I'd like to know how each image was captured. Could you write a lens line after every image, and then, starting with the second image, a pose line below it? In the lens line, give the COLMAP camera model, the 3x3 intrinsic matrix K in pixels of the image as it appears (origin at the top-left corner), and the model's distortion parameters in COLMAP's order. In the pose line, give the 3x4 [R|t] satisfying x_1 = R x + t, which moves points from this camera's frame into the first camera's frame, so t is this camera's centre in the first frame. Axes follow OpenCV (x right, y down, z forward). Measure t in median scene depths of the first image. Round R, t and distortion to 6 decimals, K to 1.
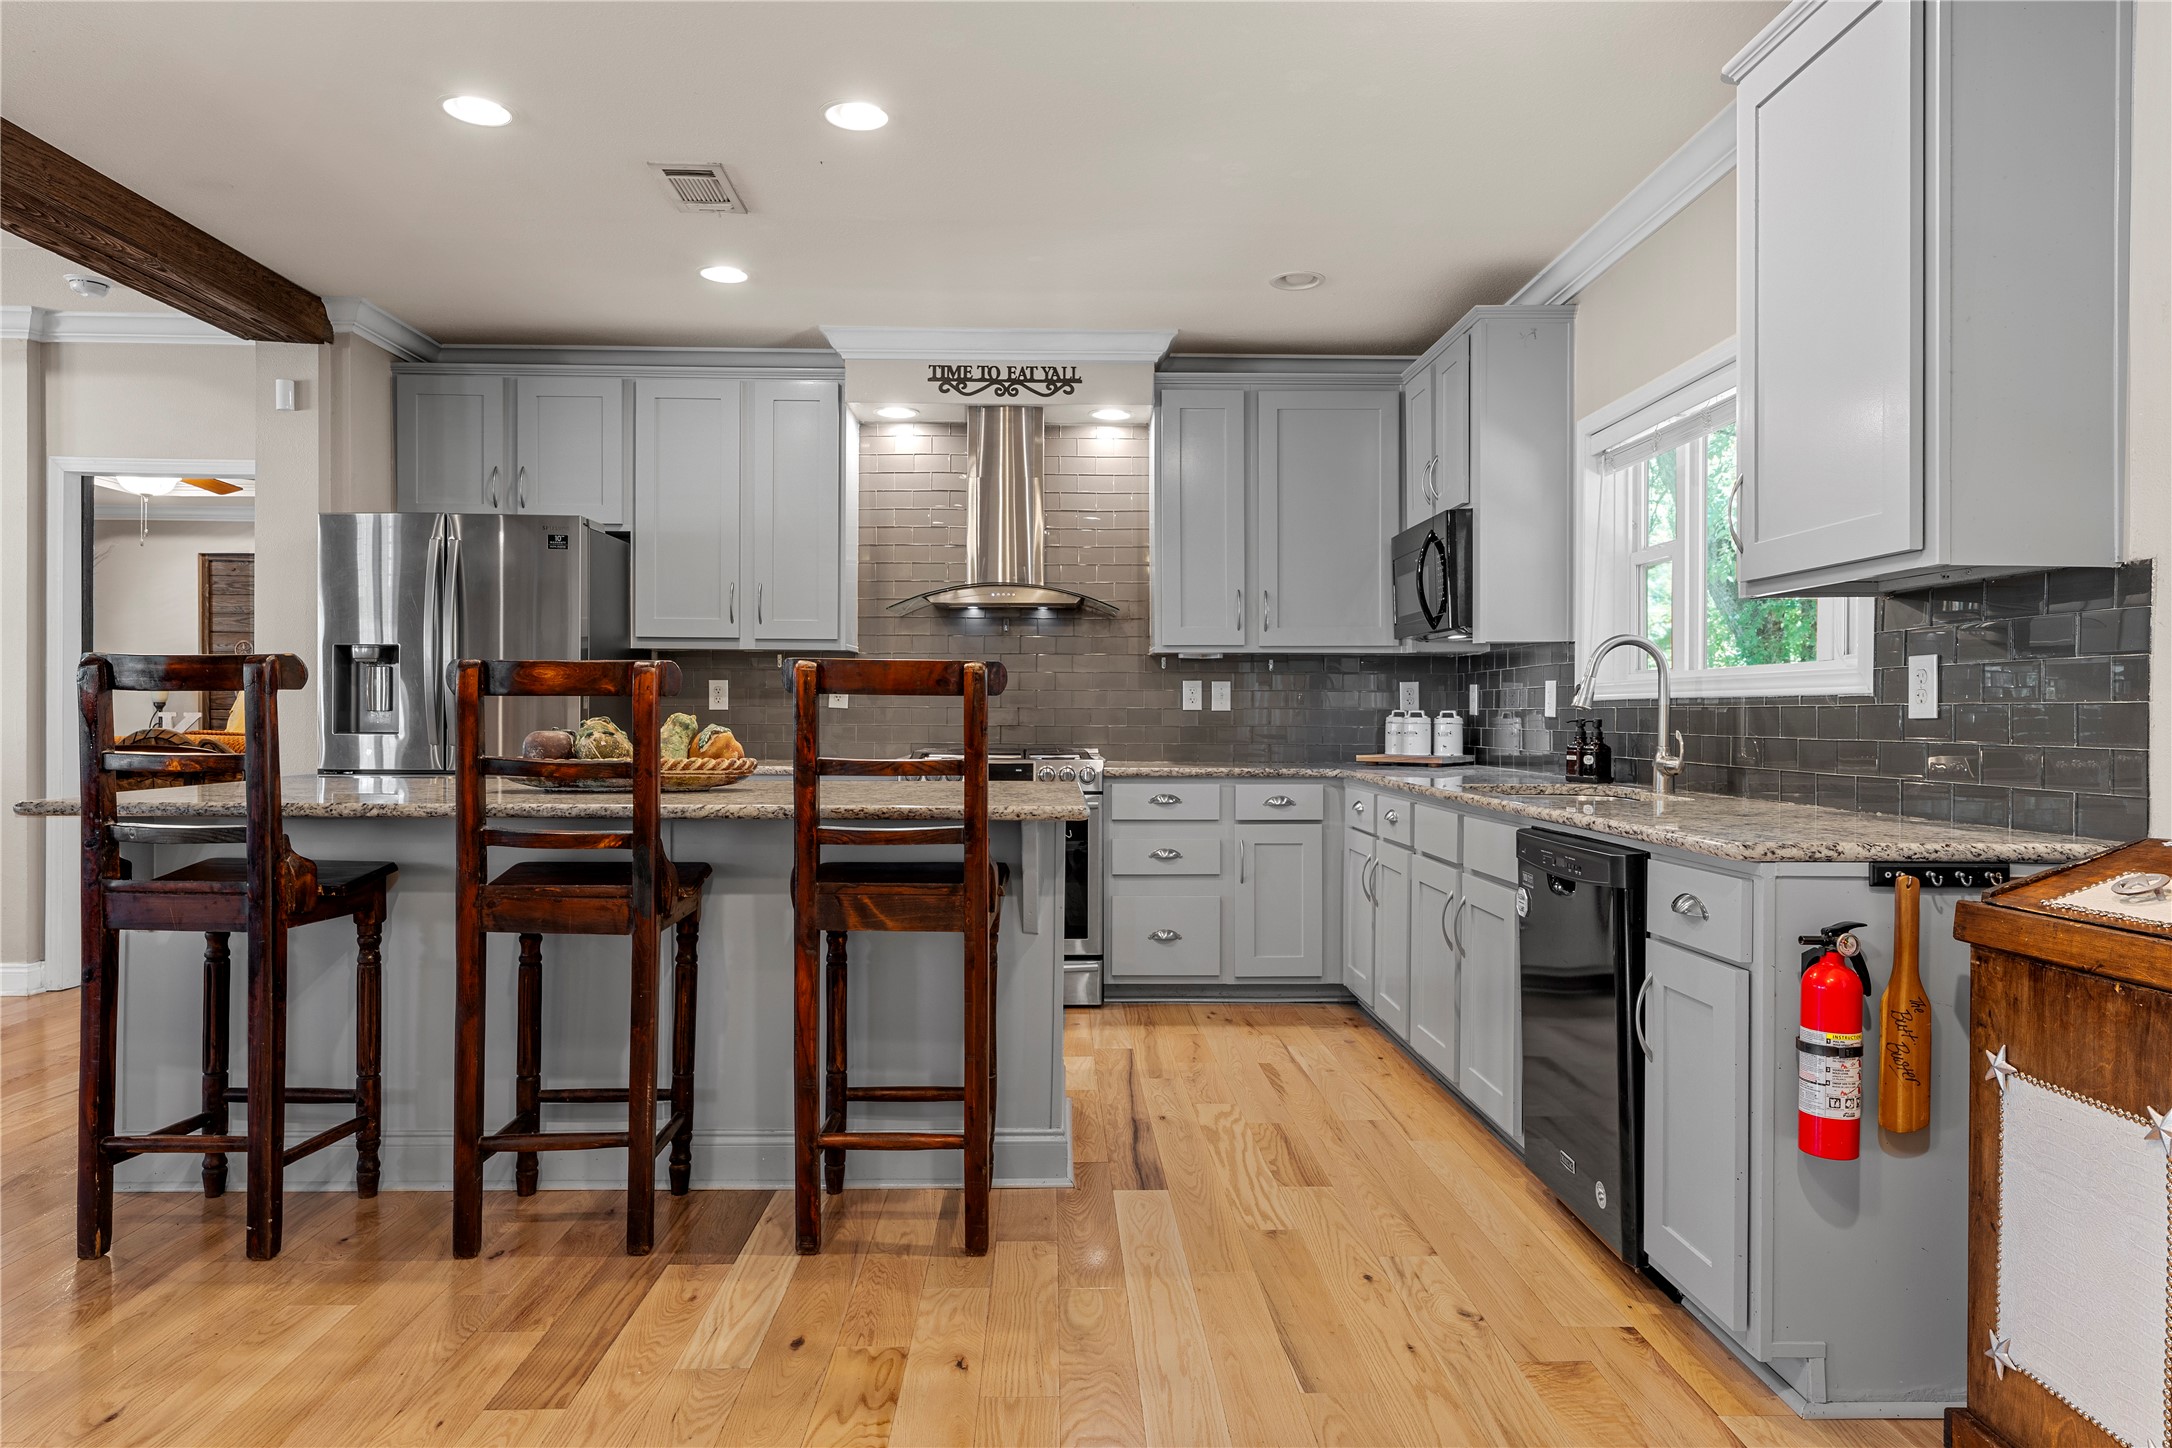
lens RADIAL K [[1355.9, 0, 1095.7], [0, 1355.9, 719.7], [0, 0, 1]] dist [0.005379, 0.002042]
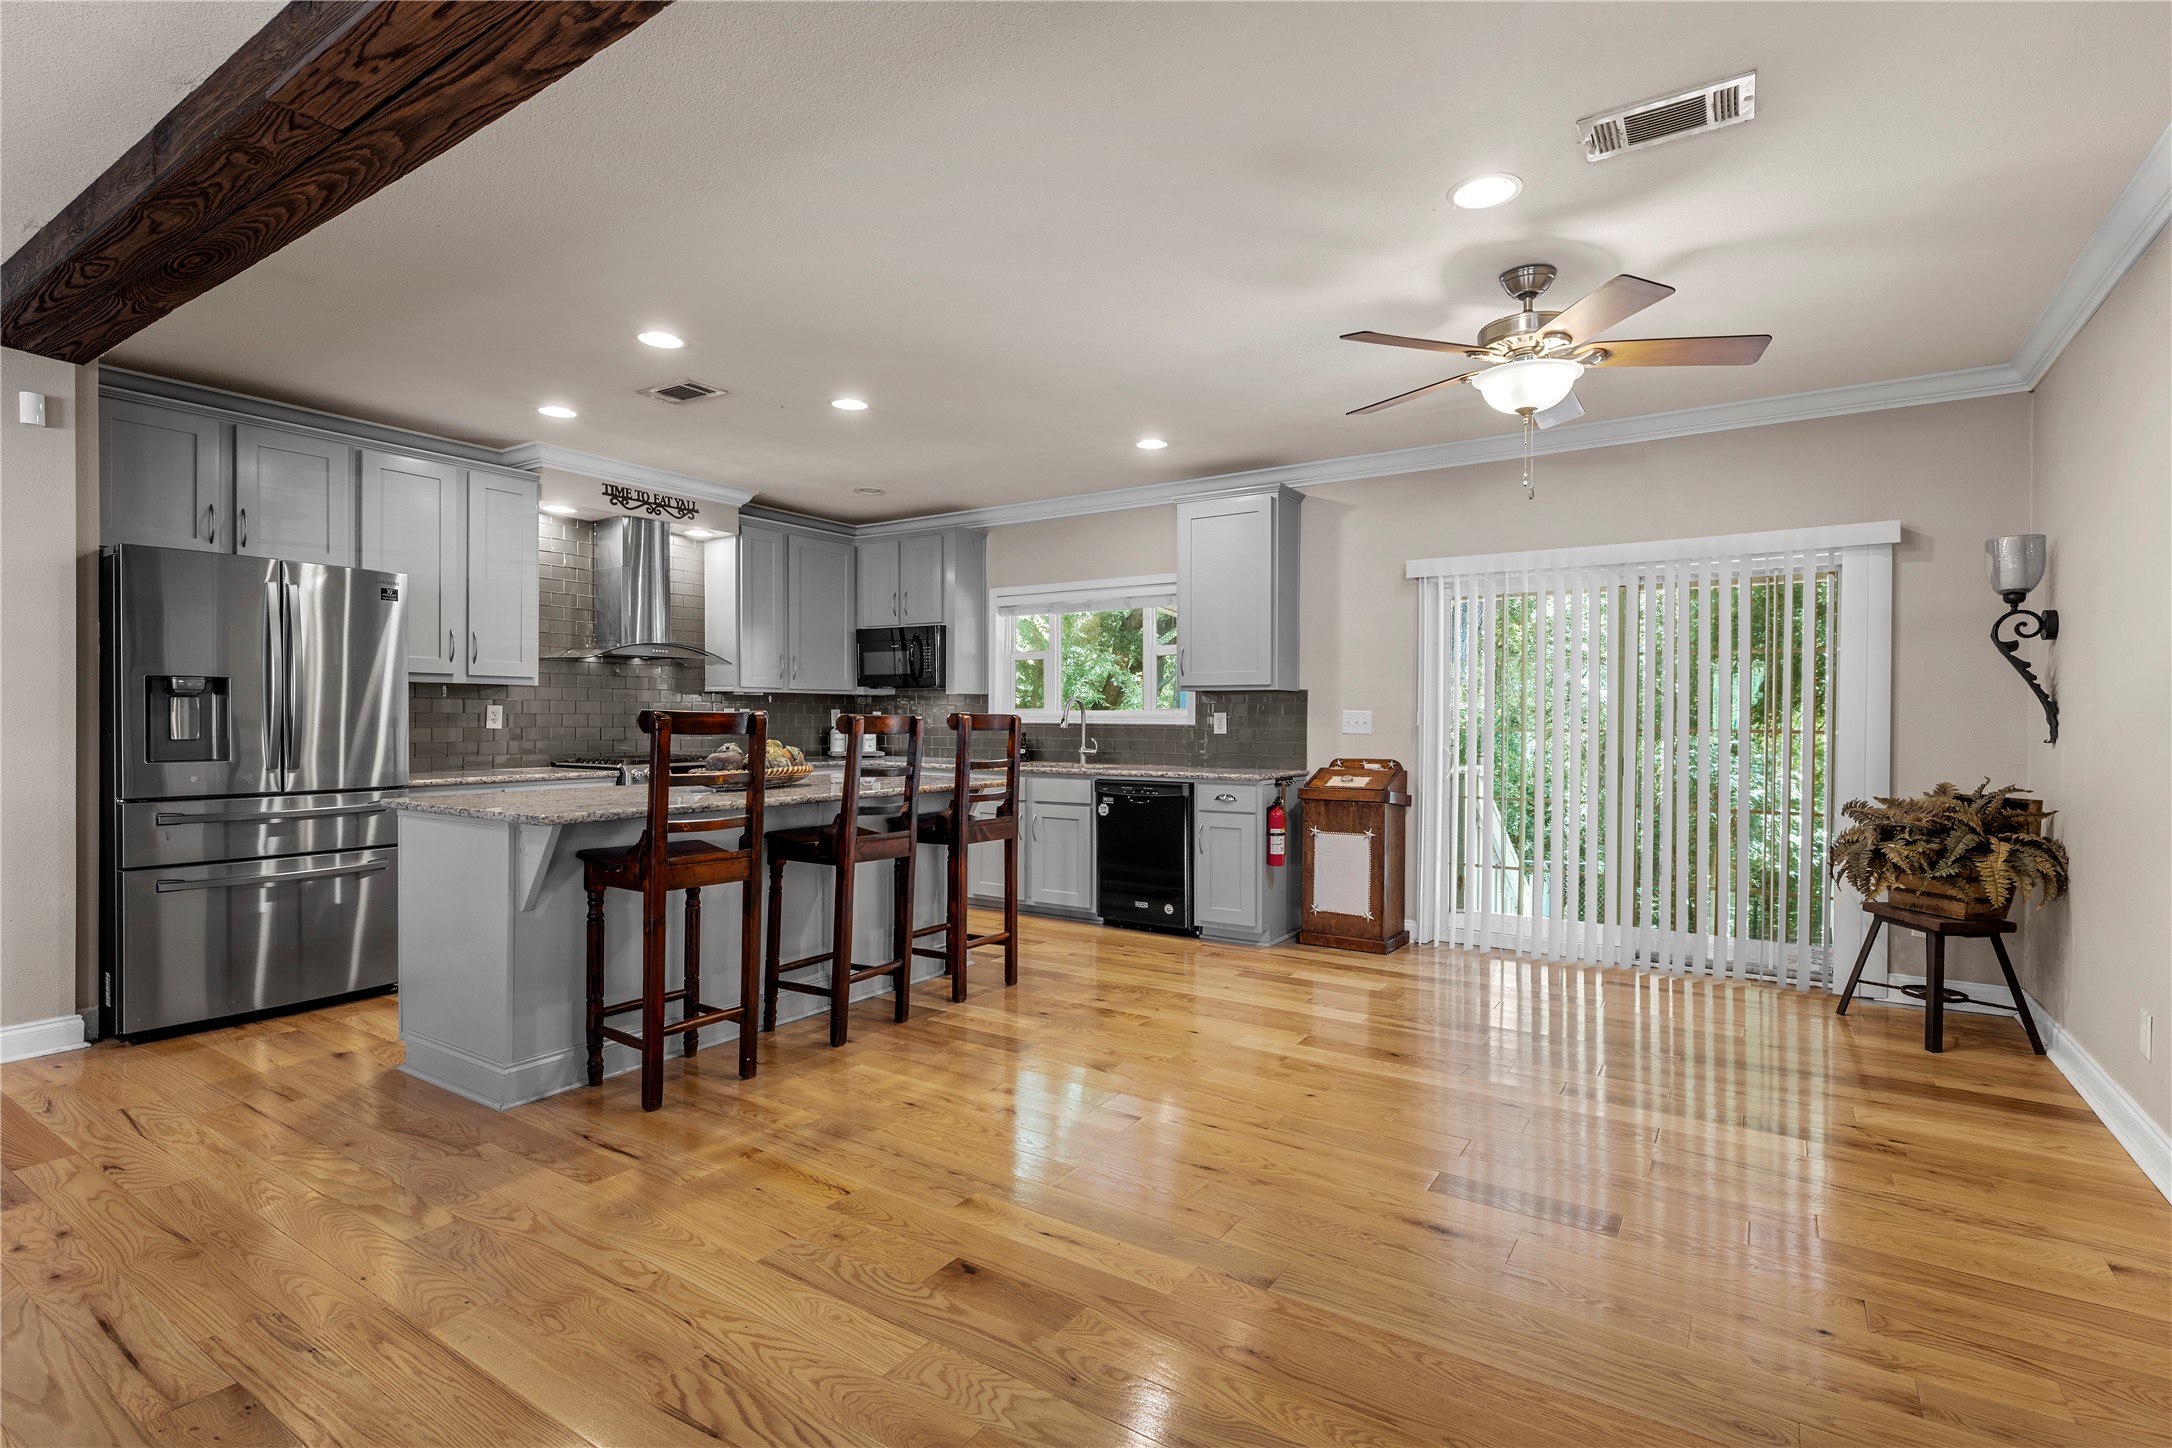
lens RADIAL K [[1077.6, 0, 1102.7], [0, 1077.6, 724.4], [0, 0, 1]] dist [0.007285, -0.000120]
pose [[0.543310, -0.009561, 0.839478, -0.826204], [0.001229, 0.999943, 0.010594, -0.025593], [-0.839532, -0.004724, 0.543290, -0.038787]]
